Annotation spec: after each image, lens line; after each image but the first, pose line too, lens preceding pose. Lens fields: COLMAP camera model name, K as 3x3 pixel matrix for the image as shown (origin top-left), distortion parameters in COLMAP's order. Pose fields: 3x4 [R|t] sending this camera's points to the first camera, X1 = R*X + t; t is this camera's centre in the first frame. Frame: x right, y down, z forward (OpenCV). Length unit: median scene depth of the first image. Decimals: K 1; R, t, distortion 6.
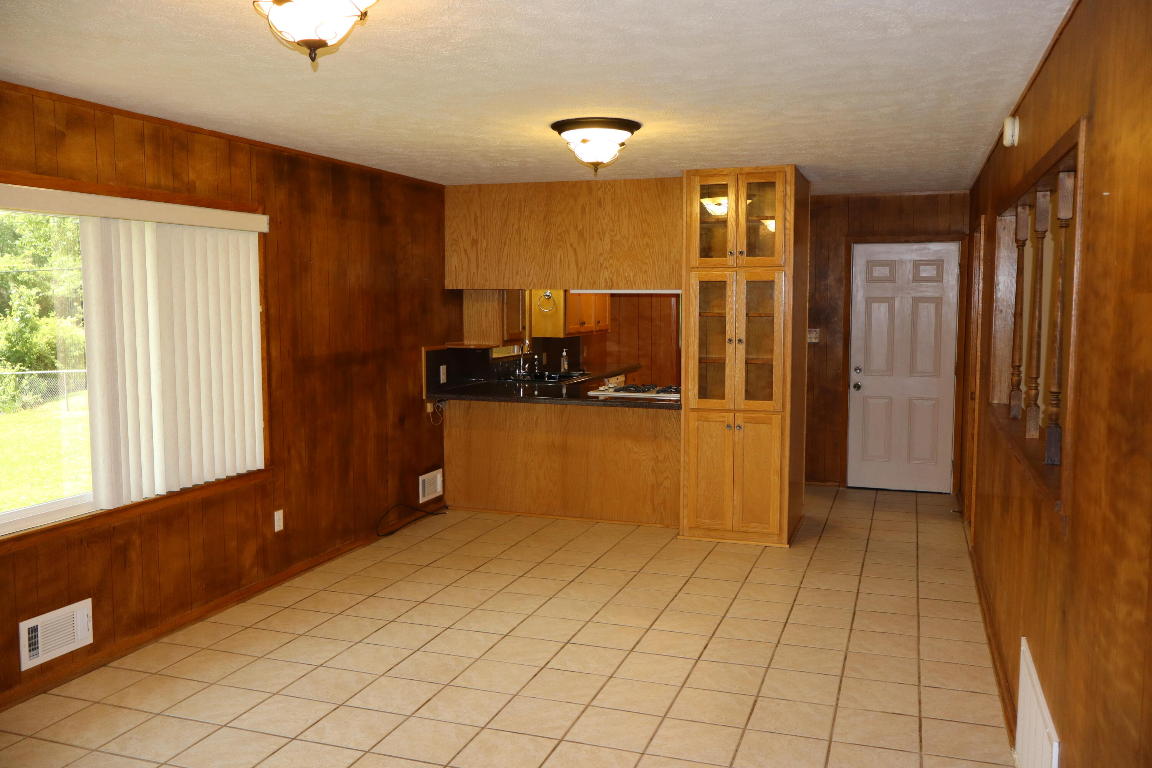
lens RADIAL K [[961.1, 0, 576.0], [0, 961.1, 384.0], [0, 0, 1]] dist [0.000806, 0.002150]
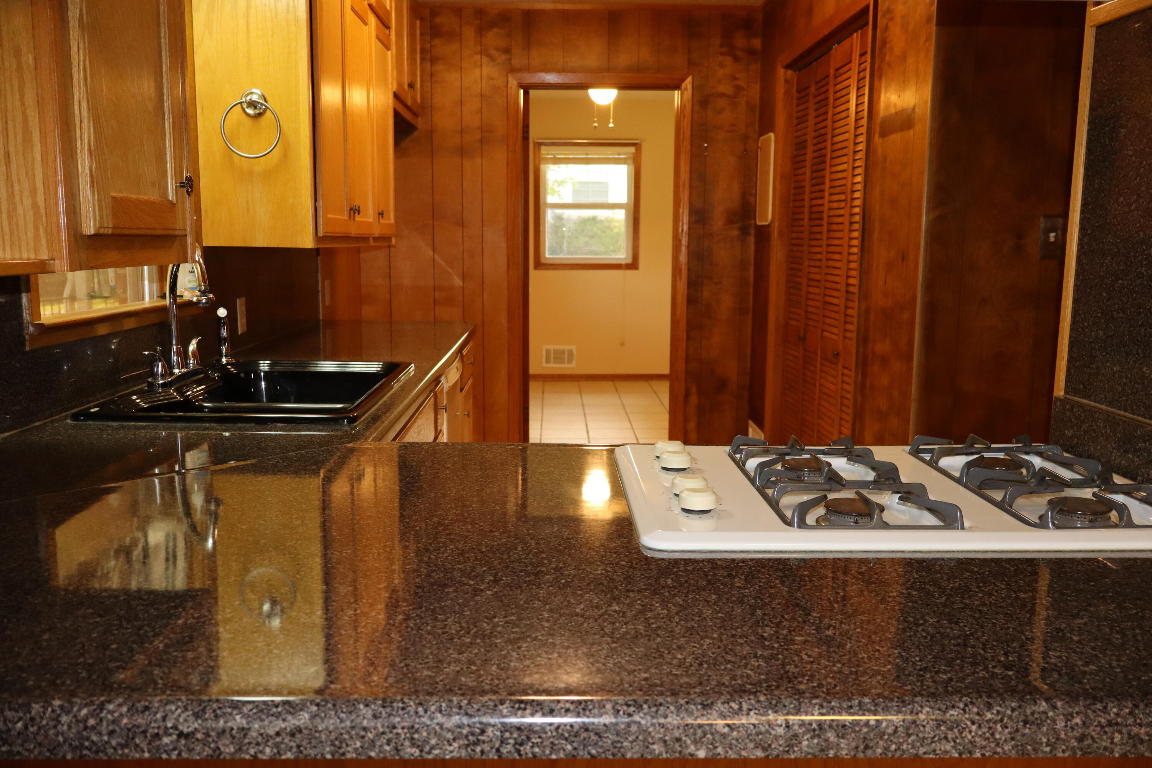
lens RADIAL K [[961.1, 0, 576.0], [0, 961.1, 384.0], [0, 0, 1]] dist [0.000806, 0.002150]
pose [[0.933938, -0.045101, 0.354577, -0.056787], [0.023438, 0.997600, 0.065158, -0.028676], [-0.356665, -0.052543, 0.932754, 0.852714]]
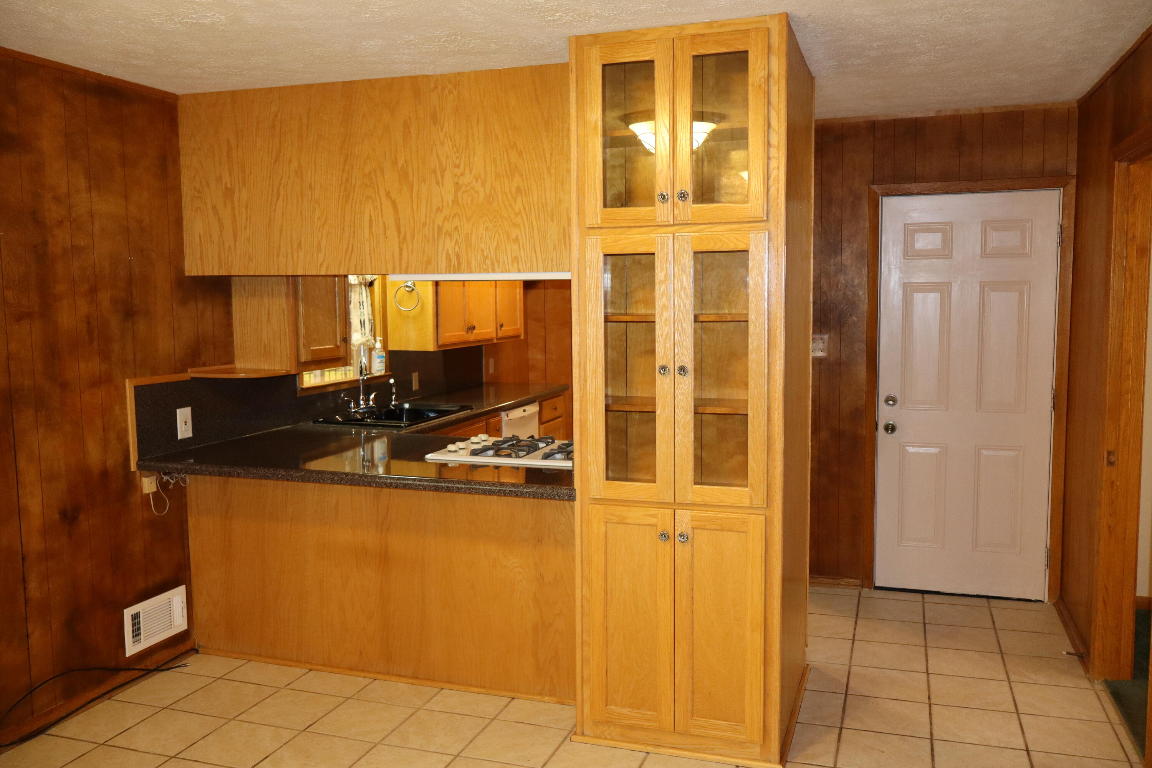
lens RADIAL K [[961.1, 0, 576.0], [0, 961.1, 384.0], [0, 0, 1]] dist [0.000806, 0.002150]
pose [[0.999915, -0.010862, 0.007195, 0.097954], [0.010814, 0.999919, 0.006662, -0.036406], [-0.007266, -0.006584, 0.999952, 0.435241]]
